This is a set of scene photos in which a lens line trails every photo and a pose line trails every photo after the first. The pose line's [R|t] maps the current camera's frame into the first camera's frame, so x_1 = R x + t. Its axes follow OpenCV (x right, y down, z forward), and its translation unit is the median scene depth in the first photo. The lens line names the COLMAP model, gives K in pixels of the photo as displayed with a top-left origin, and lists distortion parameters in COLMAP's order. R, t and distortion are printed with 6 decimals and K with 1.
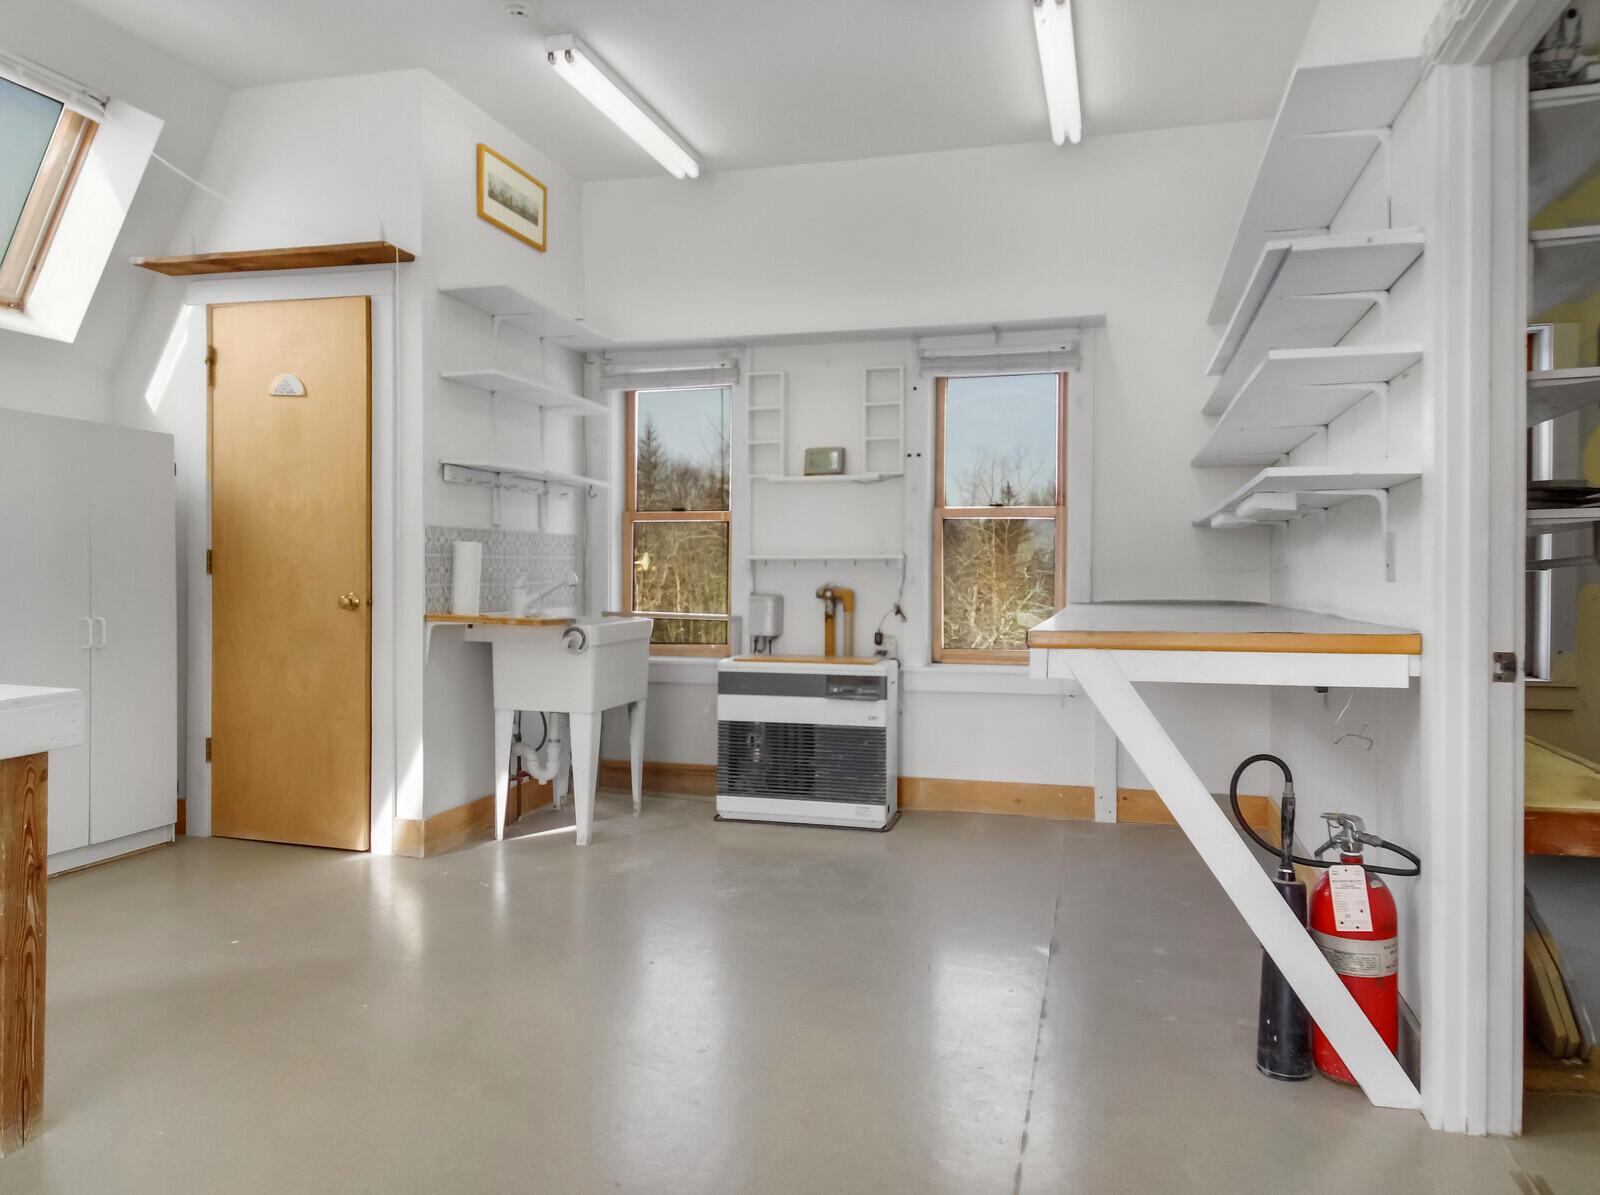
lens RADIAL K [[1130.8, 0, 809.7], [0, 1130.8, 603.8], [0, 0, 1]] dist [0.007884, -0.010103]
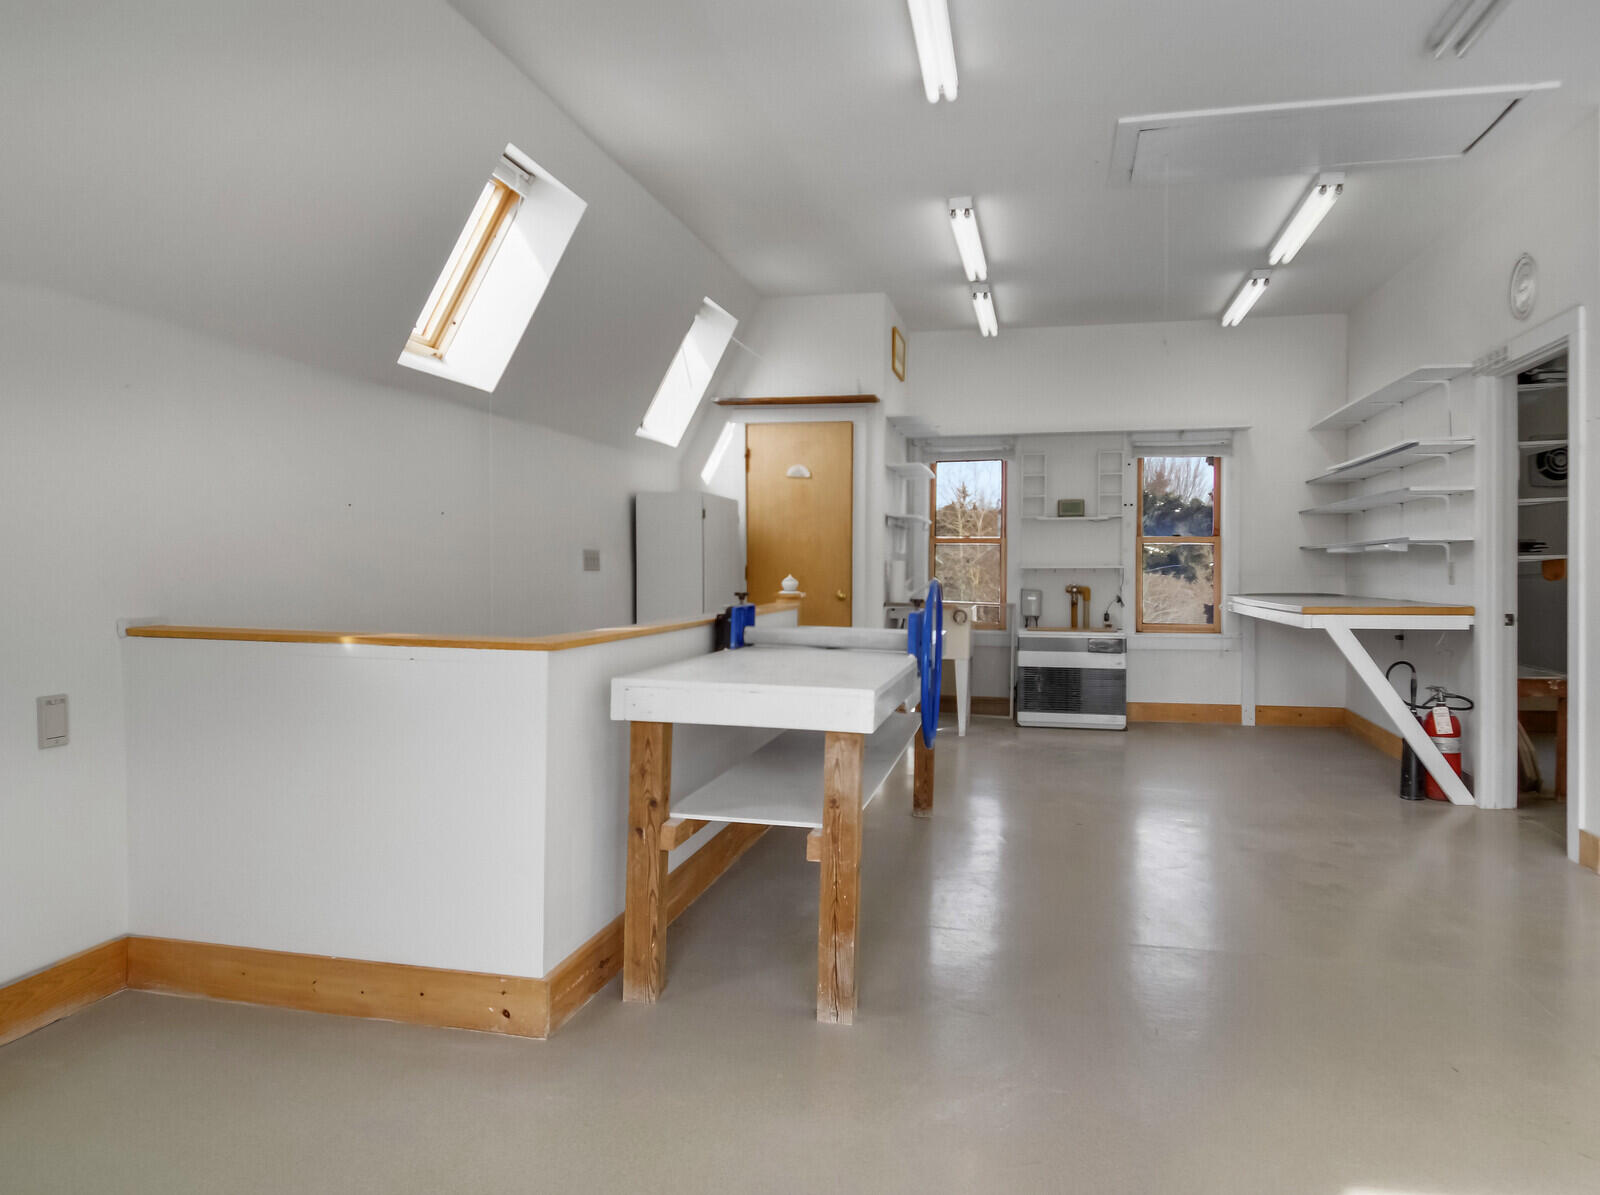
lens RADIAL K [[1130.8, 0, 788.9], [0, 1130.8, 584.0], [0, 0, 1]] dist [0.007884, -0.010103]
pose [[0.999056, -0.003806, 0.043285, -0.530382], [0.004278, 0.999932, -0.010819, -0.001515], [-0.043241, 0.010994, 0.999004, -0.700198]]
